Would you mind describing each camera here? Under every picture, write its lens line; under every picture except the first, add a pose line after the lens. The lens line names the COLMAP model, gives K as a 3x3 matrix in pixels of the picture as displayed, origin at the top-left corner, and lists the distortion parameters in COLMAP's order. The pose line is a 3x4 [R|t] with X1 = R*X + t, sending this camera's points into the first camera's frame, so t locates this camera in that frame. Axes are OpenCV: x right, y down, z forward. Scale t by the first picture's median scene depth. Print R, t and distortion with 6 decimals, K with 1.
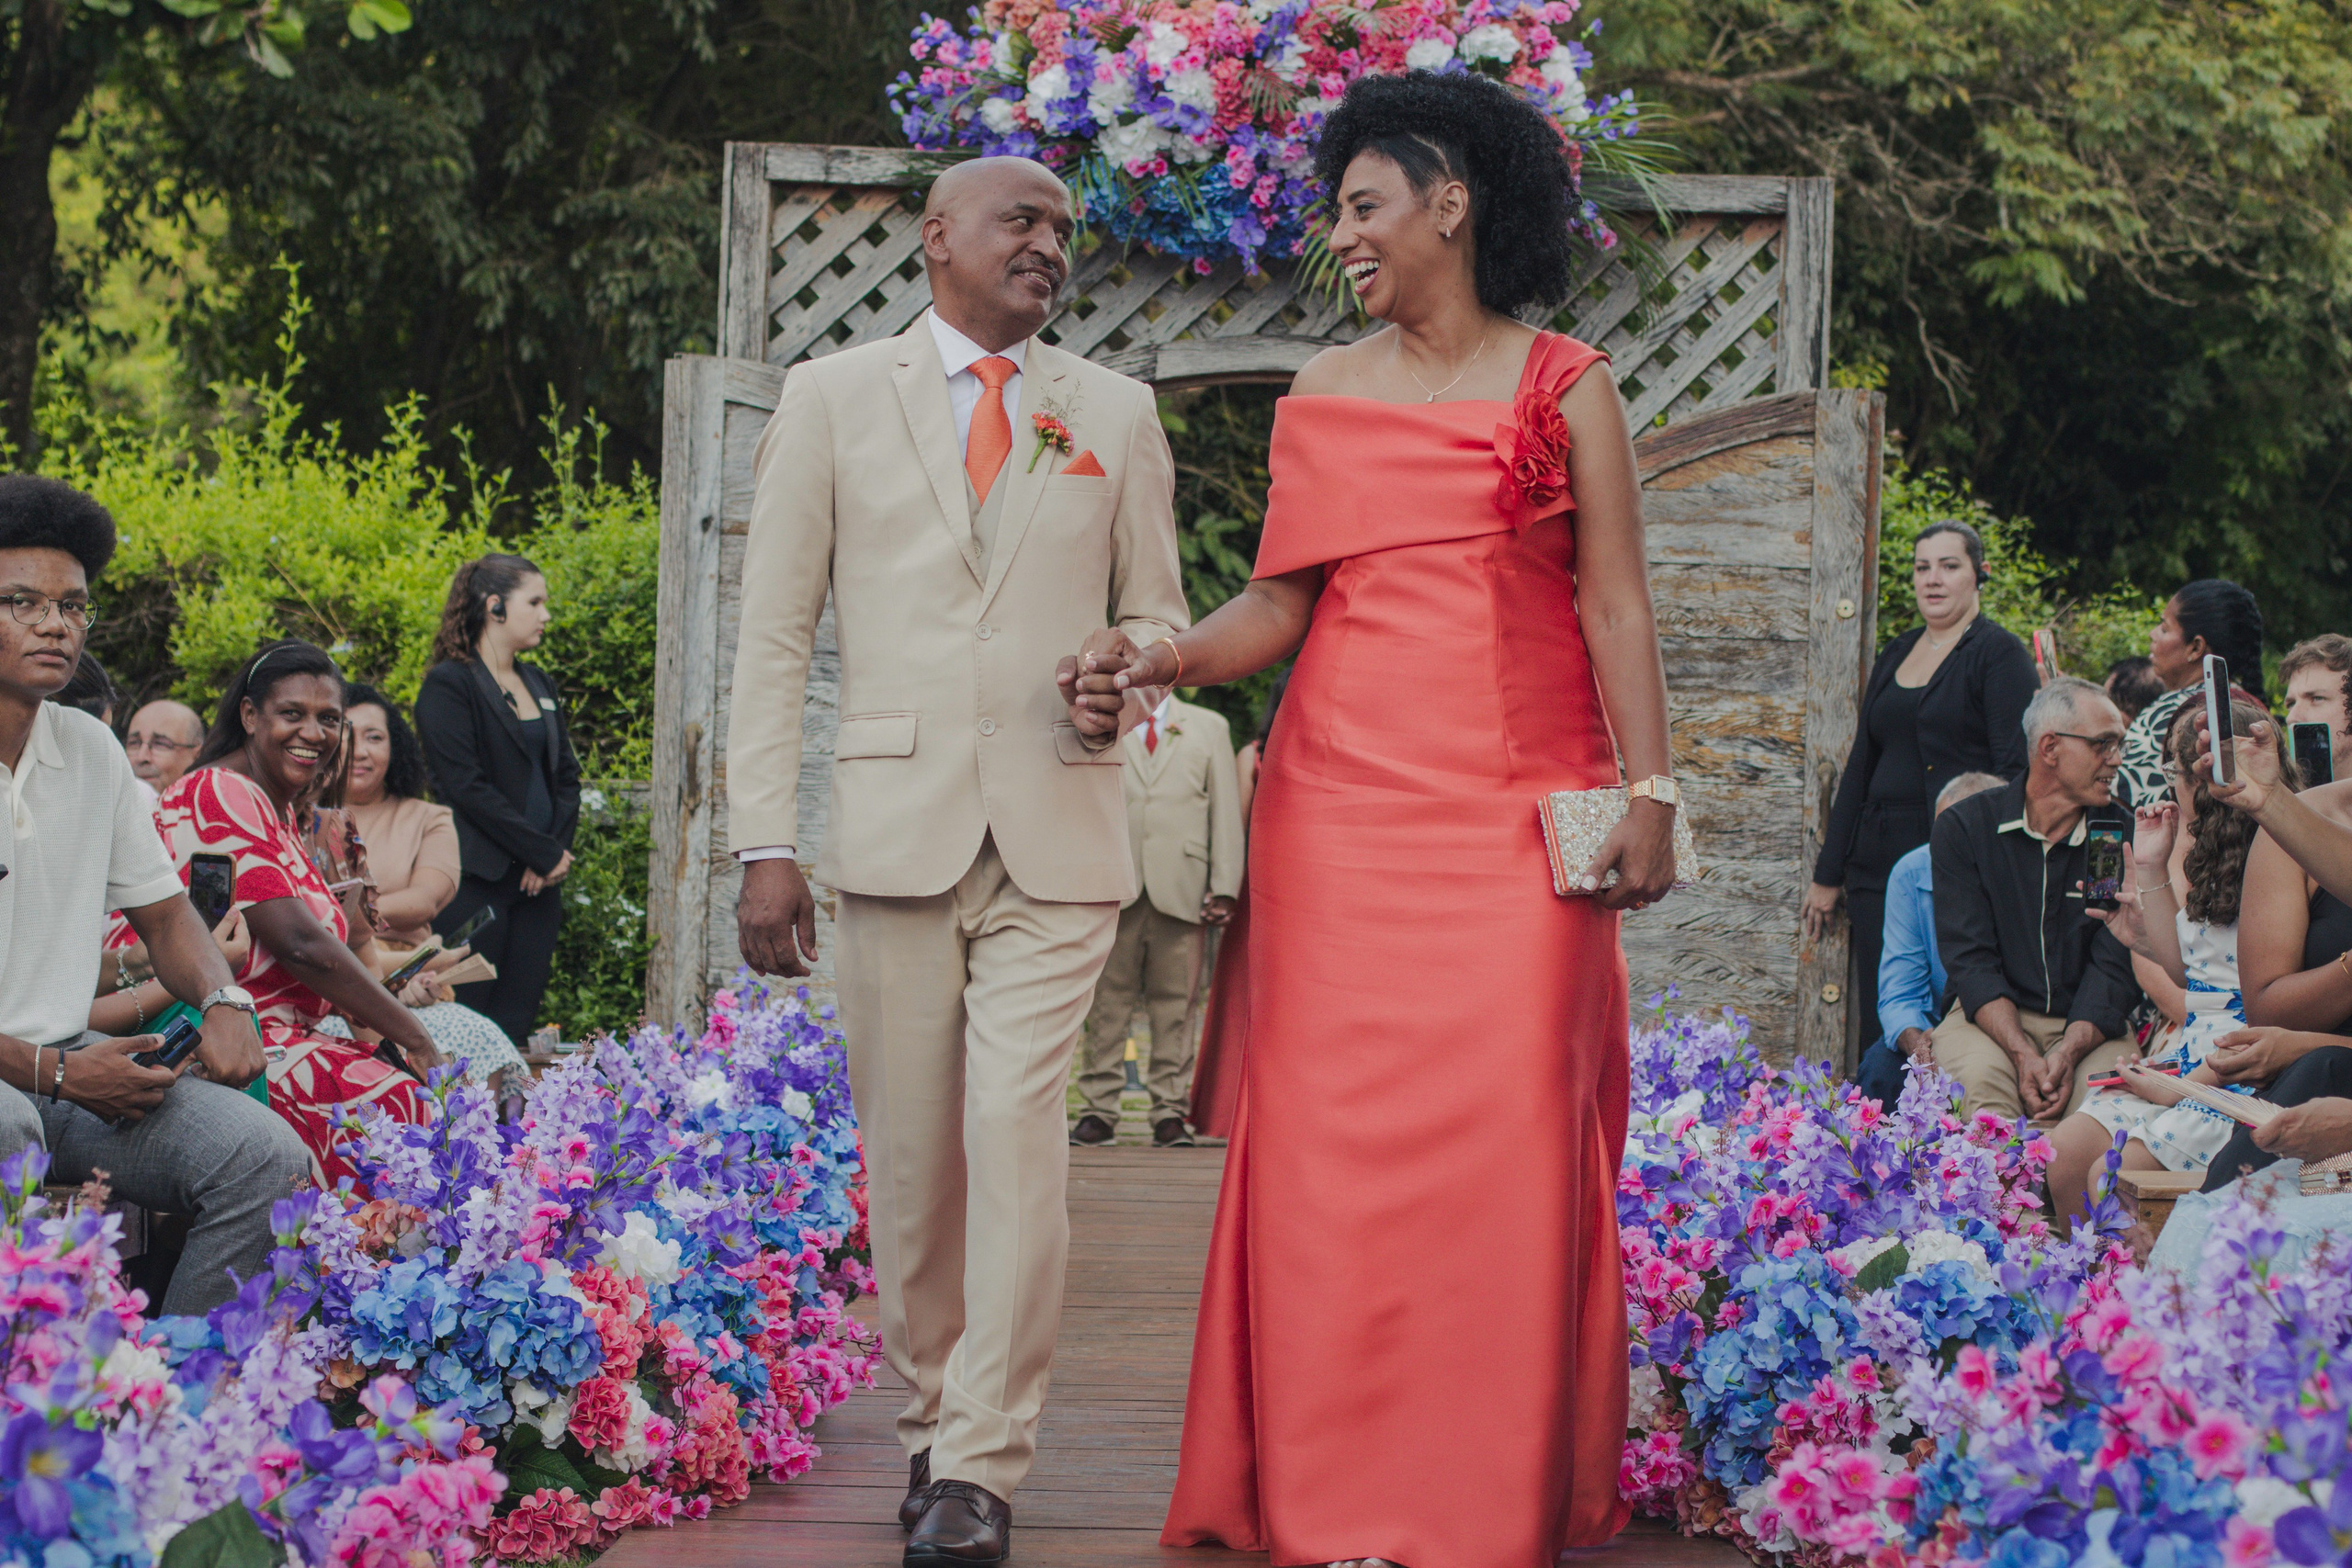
lens RADIAL K [[5629.4, 0, 1176.0], [0, 5629.4, 784.0], [0, 0, 1]] dist [-0.159284, 0.049459]
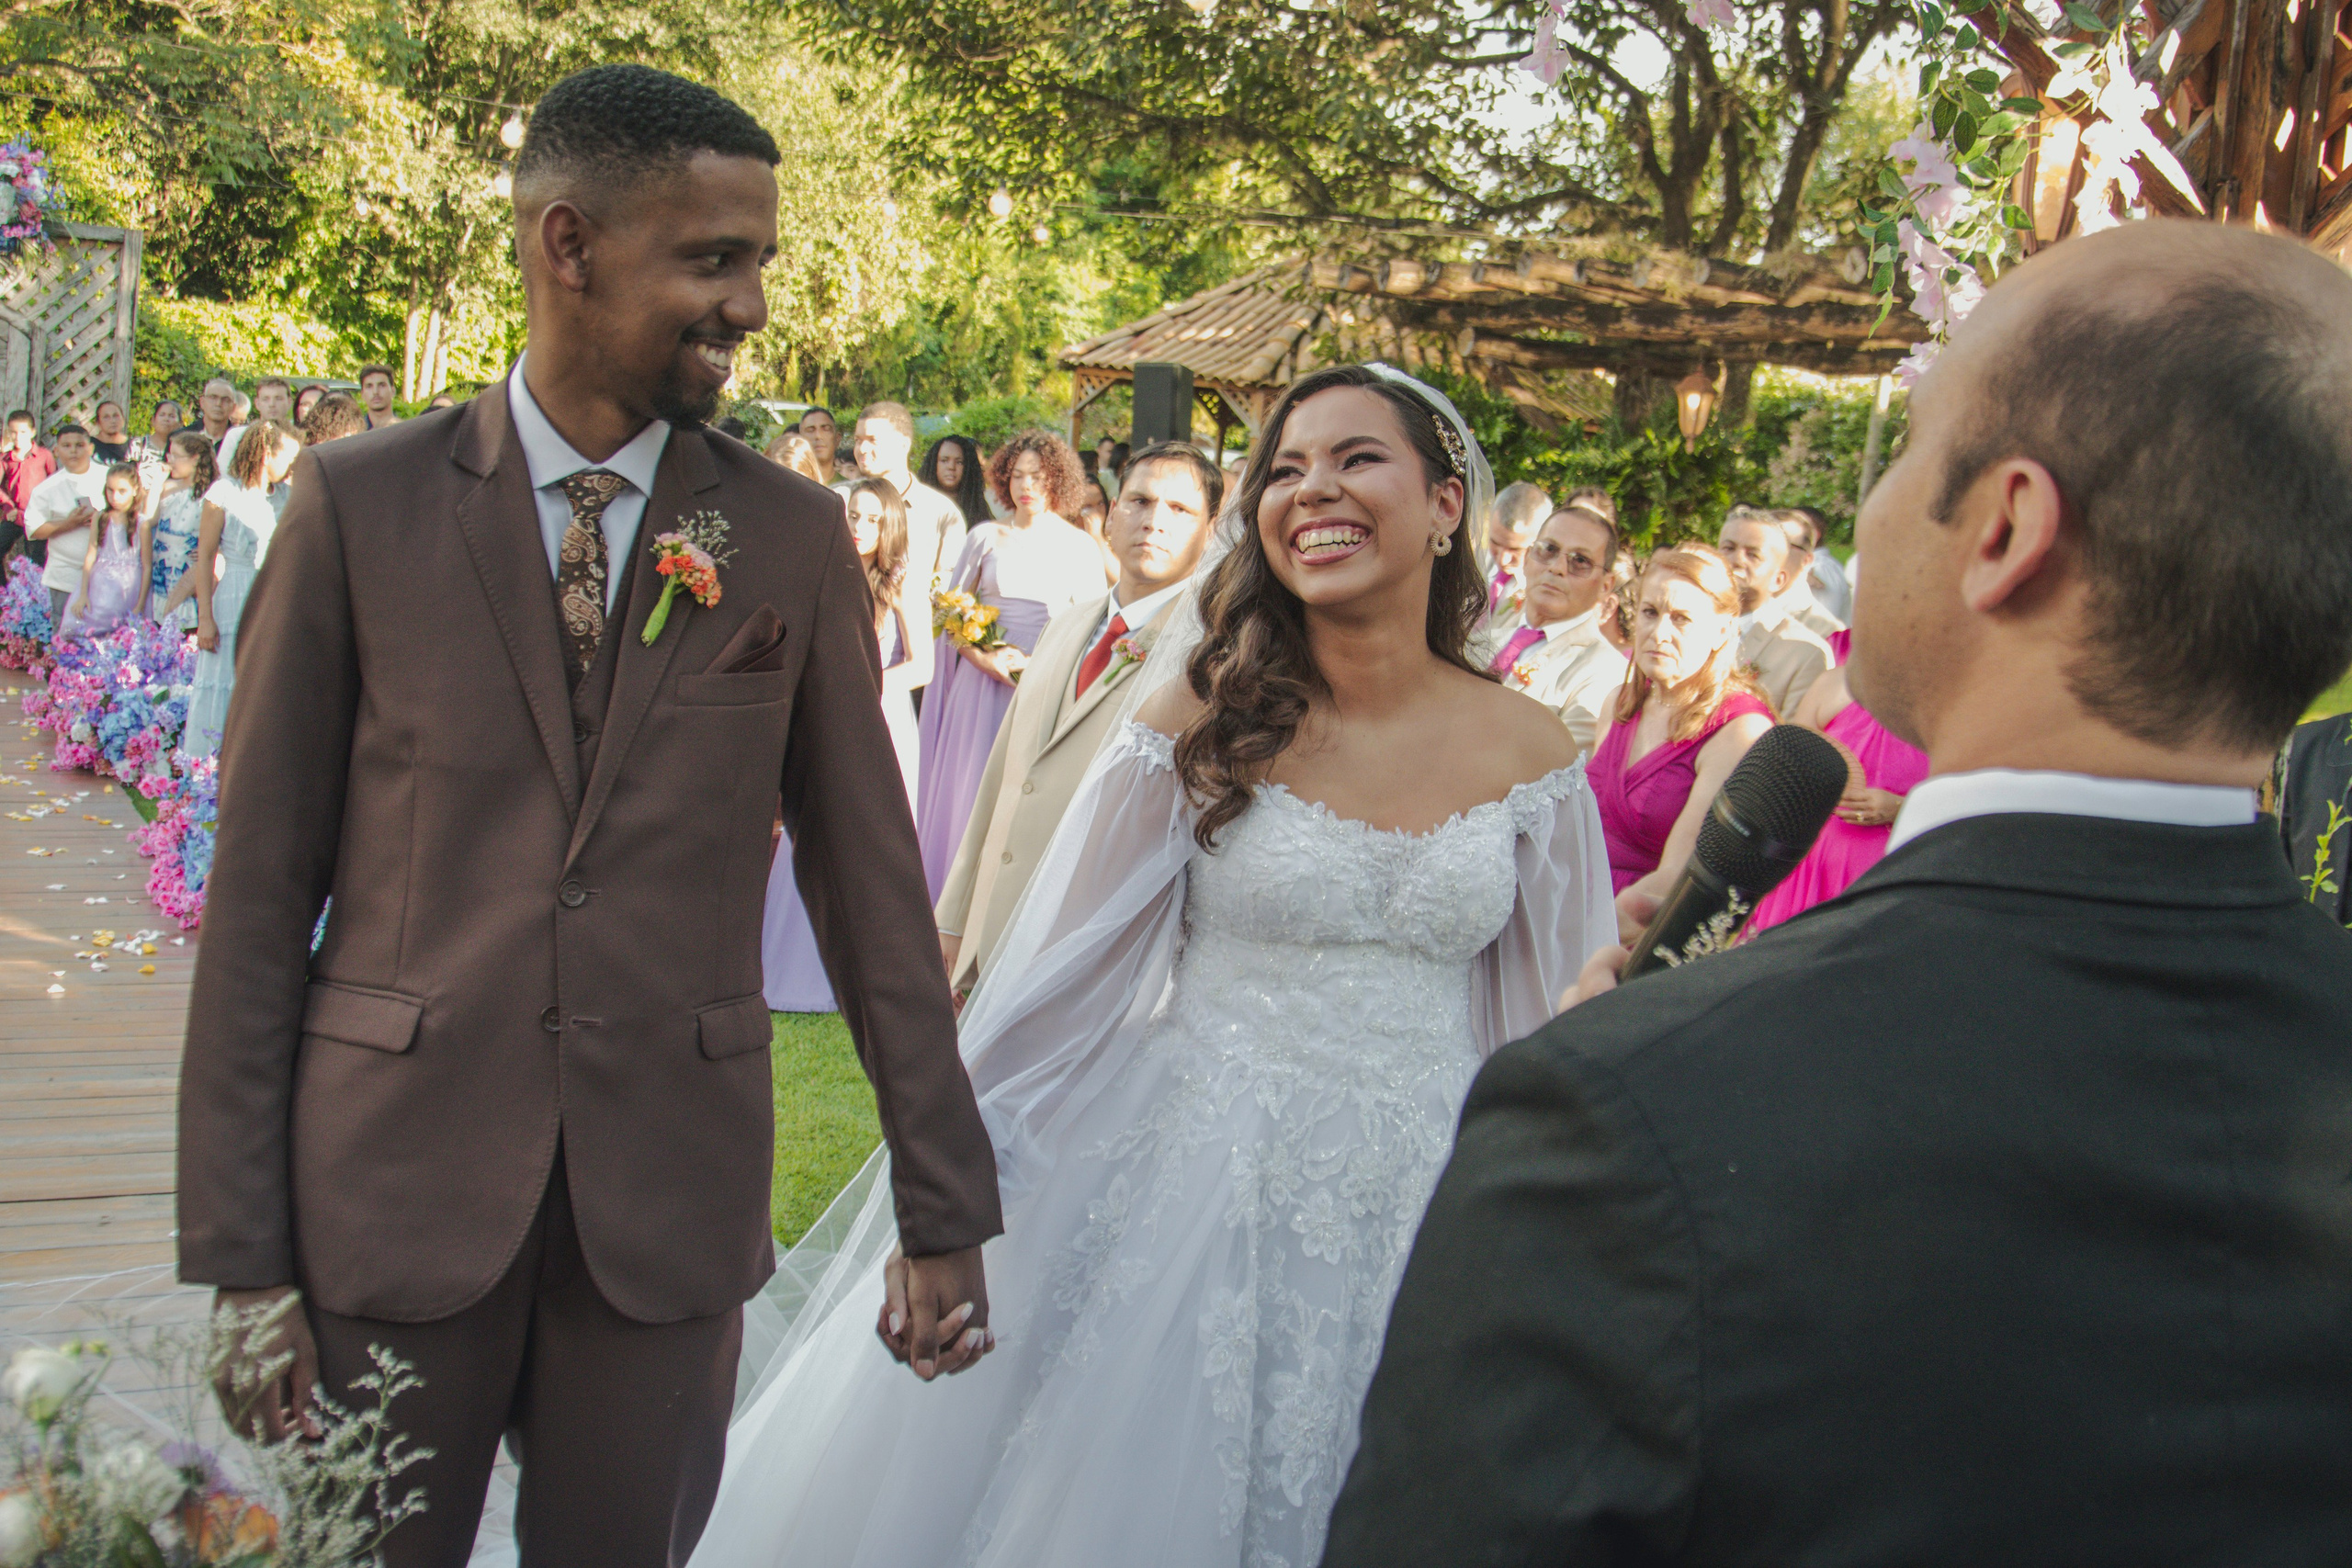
lens RADIAL K [[2703.2, 0, 1176.0], [0, 2703.2, 784.0], [0, 0, 1]] dist [-0.099447, 0.044047]
pose [[0.876577, 0.001121, 0.481260, -0.057217], [-0.082747, 0.985456, 0.148421, -0.078021], [-0.474095, -0.169925, 0.863921, -0.348678]]
